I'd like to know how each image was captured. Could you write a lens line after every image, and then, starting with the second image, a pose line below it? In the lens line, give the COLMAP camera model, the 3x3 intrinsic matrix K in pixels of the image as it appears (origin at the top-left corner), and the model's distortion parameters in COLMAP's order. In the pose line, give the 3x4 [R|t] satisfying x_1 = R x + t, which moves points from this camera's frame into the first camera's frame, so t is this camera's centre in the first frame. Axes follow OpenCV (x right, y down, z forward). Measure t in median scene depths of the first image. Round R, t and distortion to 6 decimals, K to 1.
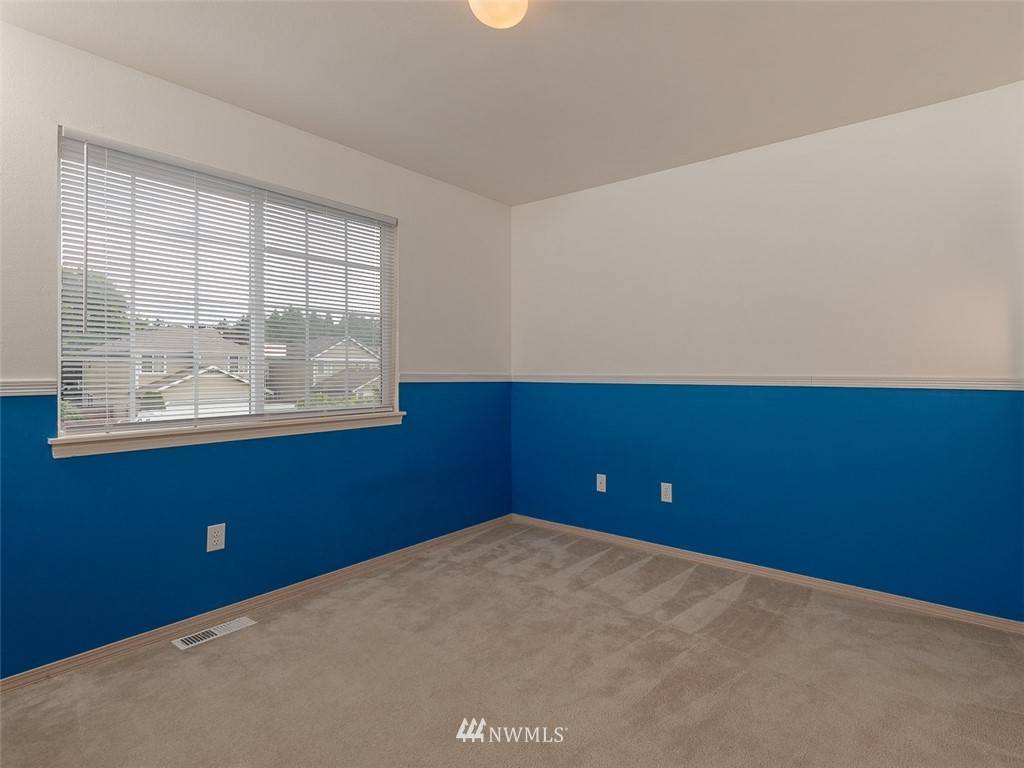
lens RADIAL K [[524.7, 0, 515.5], [0, 524.7, 368.0], [0, 0, 1]] dist [-0.000924, -0.000829]
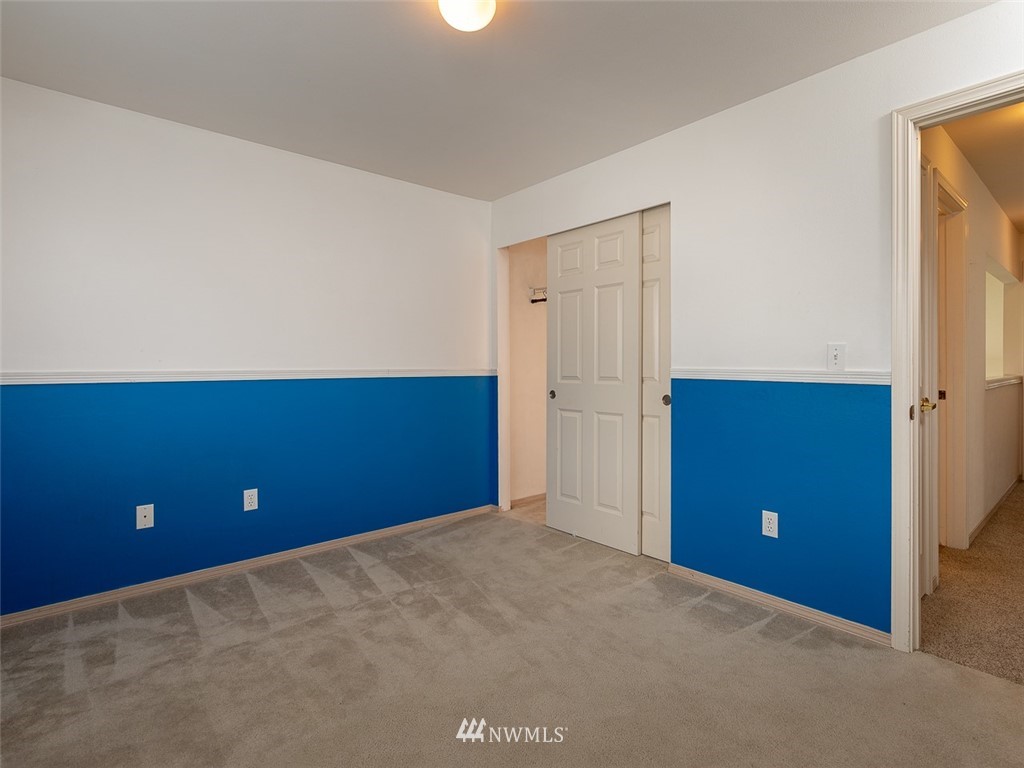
lens RADIAL K [[524.7, 0, 515.5], [0, 524.7, 368.0], [0, 0, 1]] dist [-0.000924, -0.000829]
pose [[0.186307, 0.000370, 0.982492, -0.652537], [0.001598, 0.999998, -0.000680, 0.000282], [-0.982490, 0.001697, 0.186306, 0.434593]]
